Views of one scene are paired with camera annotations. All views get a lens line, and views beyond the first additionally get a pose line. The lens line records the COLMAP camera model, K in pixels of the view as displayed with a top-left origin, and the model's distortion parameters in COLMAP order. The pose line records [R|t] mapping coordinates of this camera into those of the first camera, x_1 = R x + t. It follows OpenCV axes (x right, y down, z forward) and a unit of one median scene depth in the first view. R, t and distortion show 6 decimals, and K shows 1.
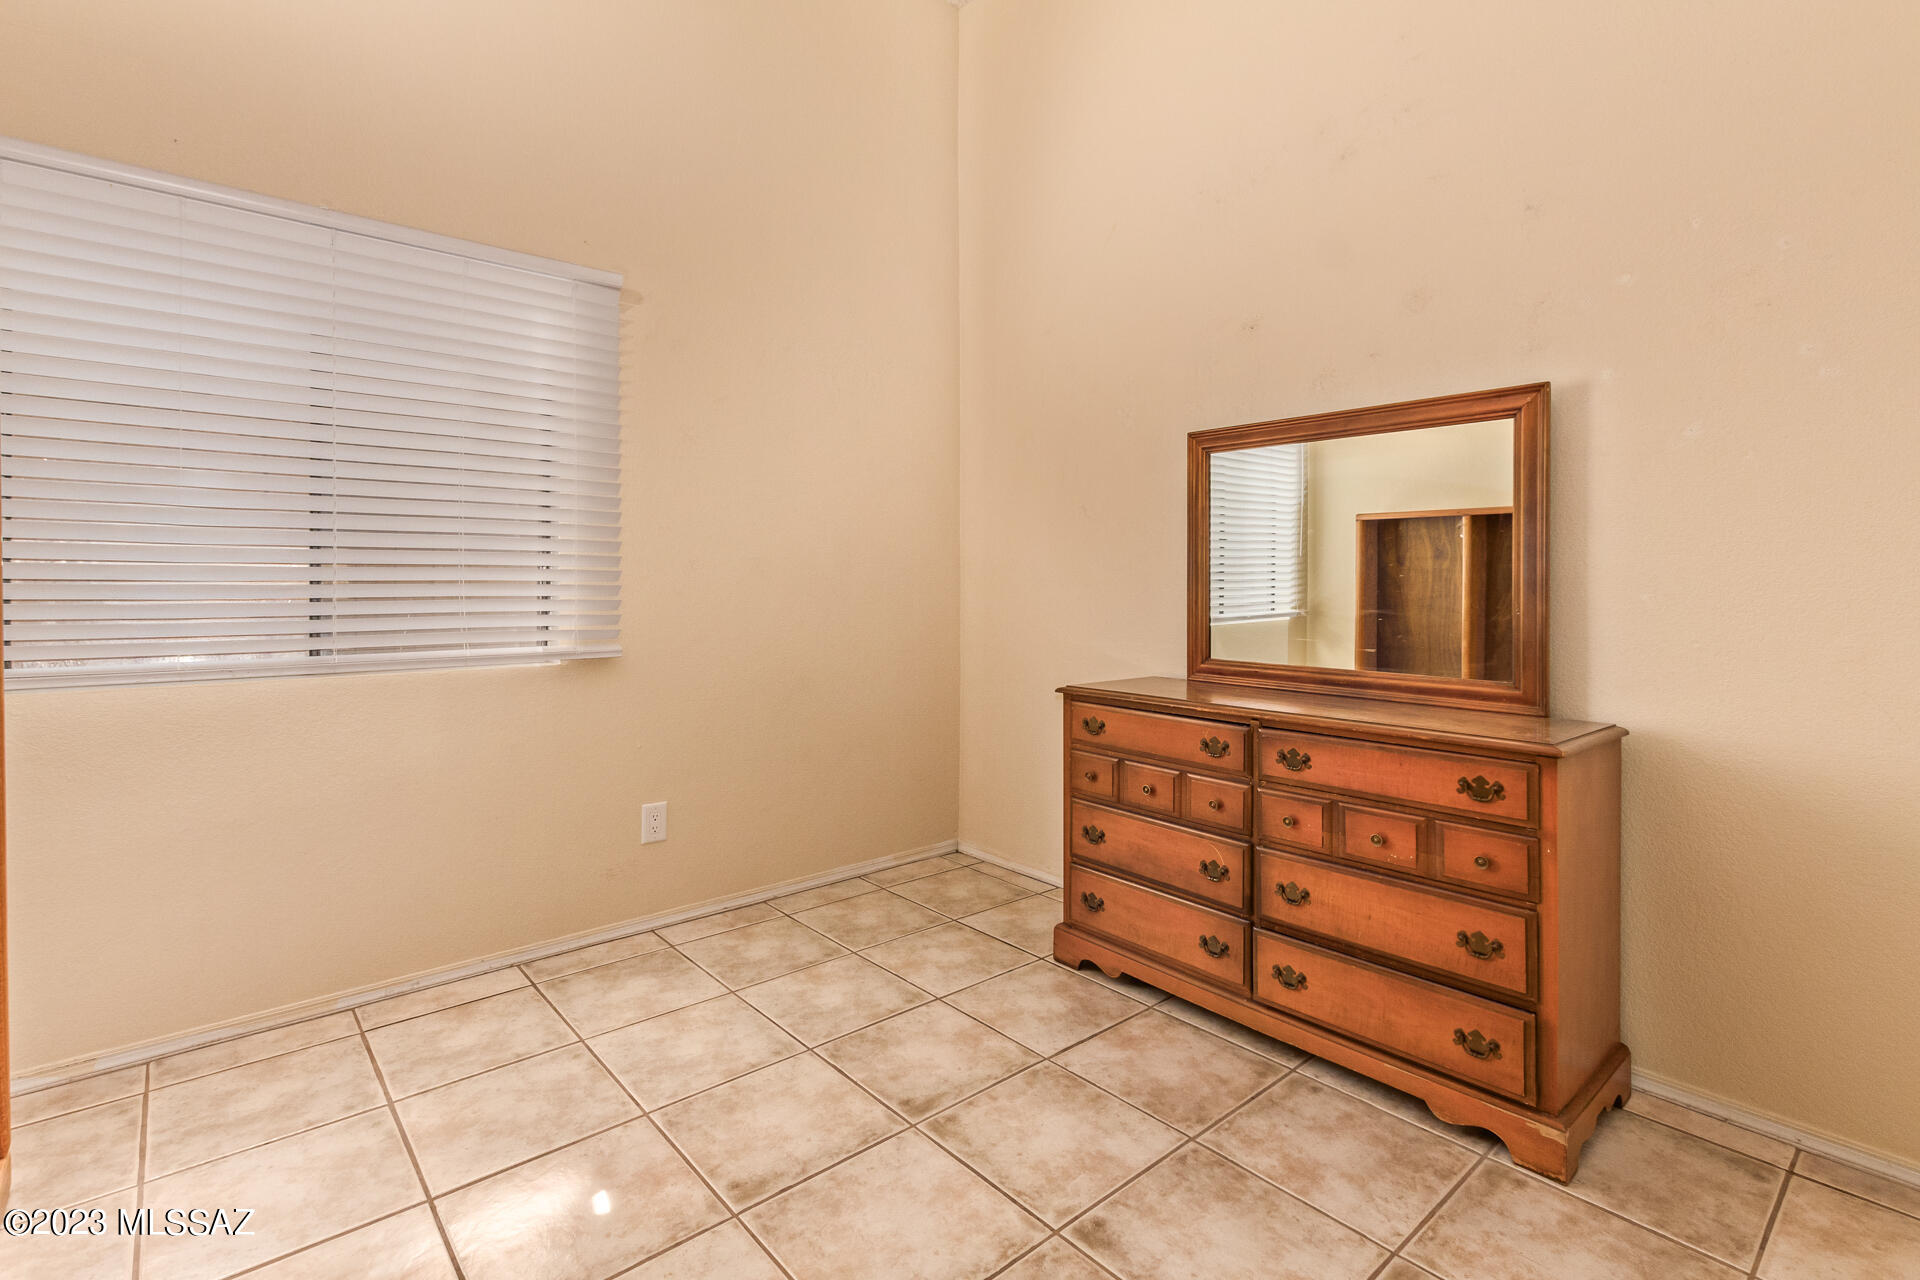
lens RADIAL K [[891.9, 0, 948.9], [0, 891.9, 580.7], [0, 0, 1]] dist [0.008071, -0.003700]
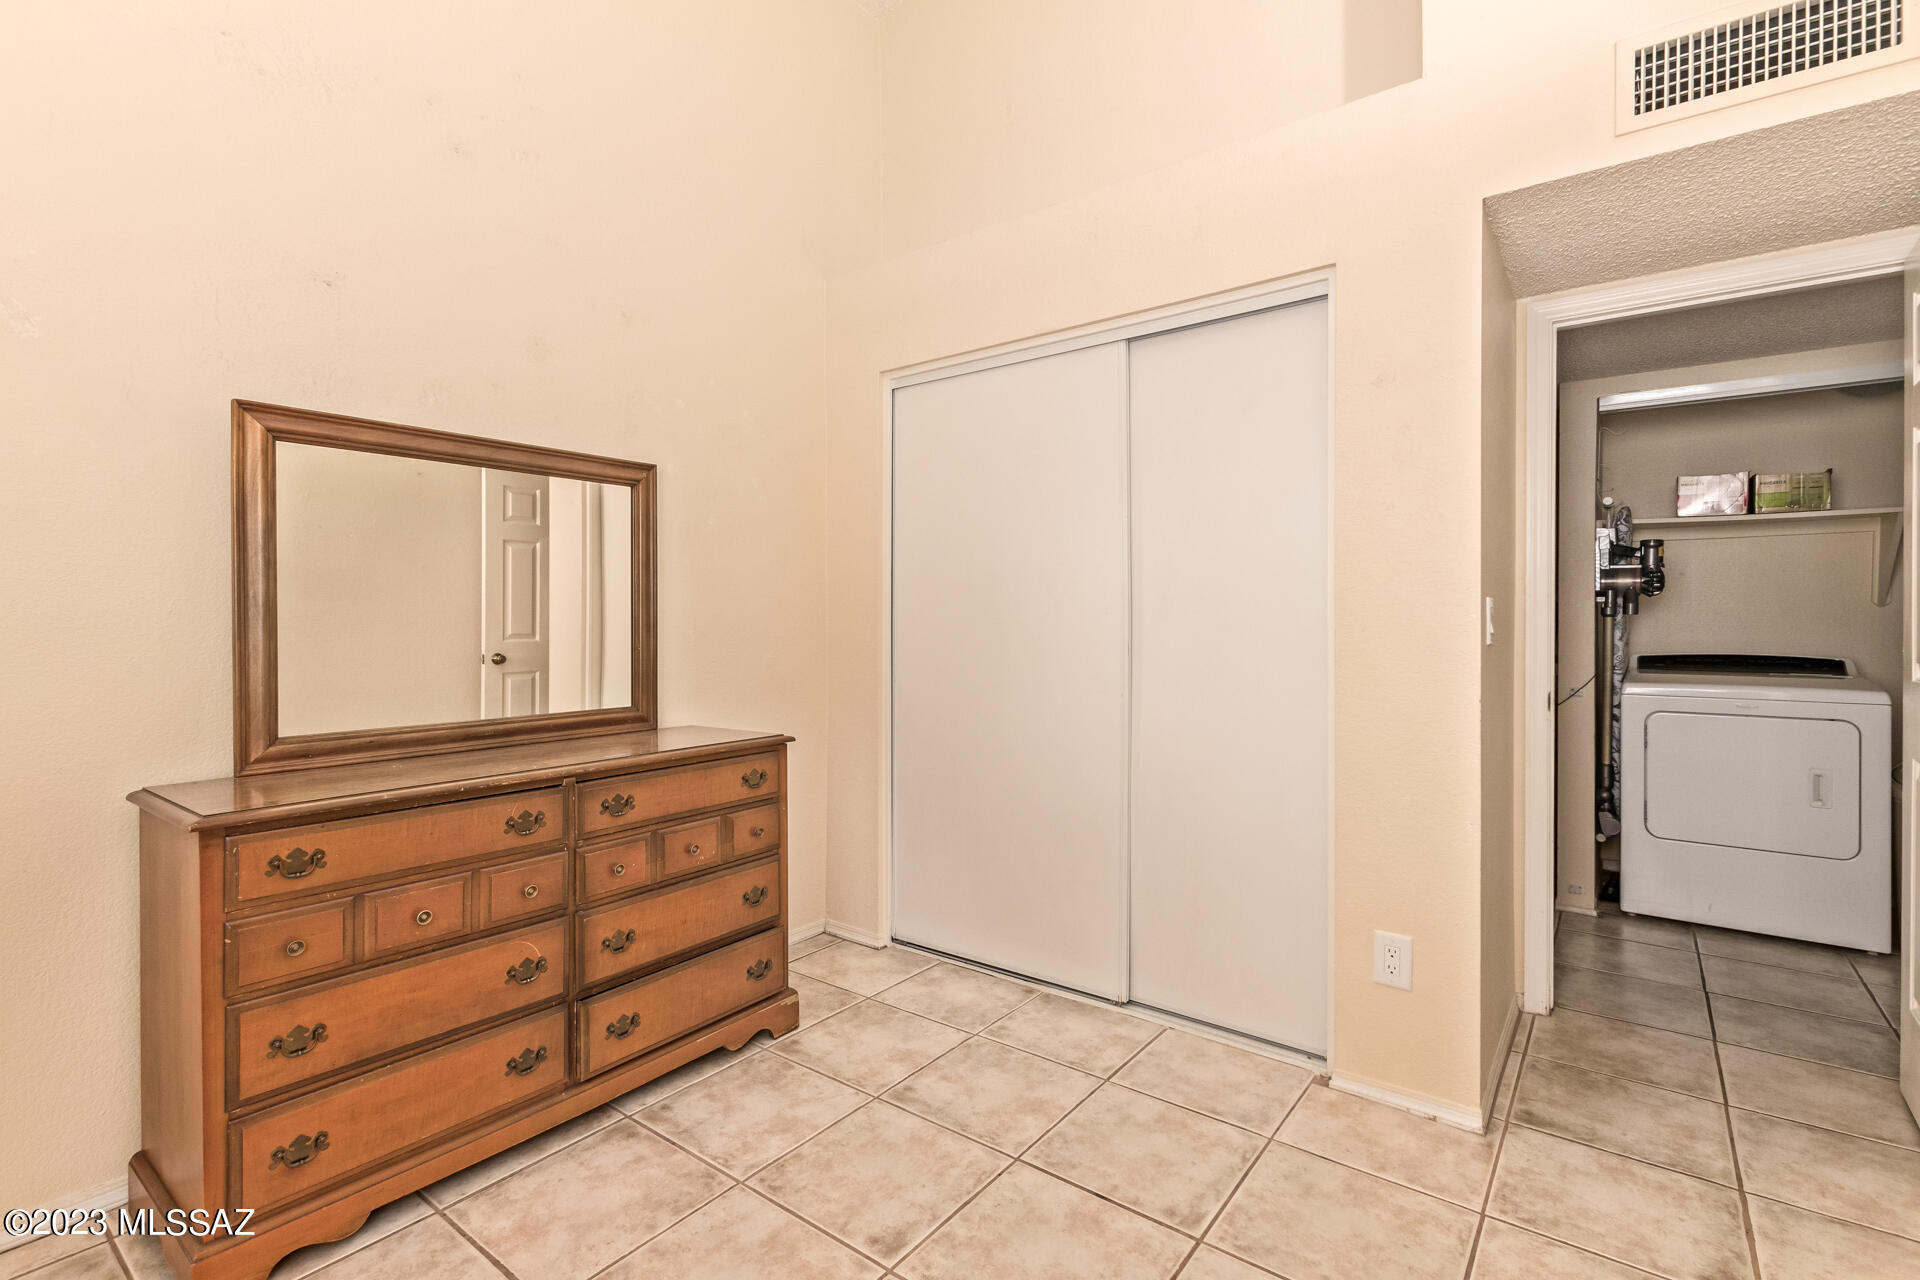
lens RADIAL K [[891.9, 0, 956.2], [0, 891.9, 615.9], [0, 0, 1]] dist [0.008071, -0.003700]
pose [[-0.213228, 0.000081, 0.977002, -0.648441], [0.002317, 0.999997, 0.000423, -0.007608], [-0.977000, 0.002353, -0.213228, 0.837482]]
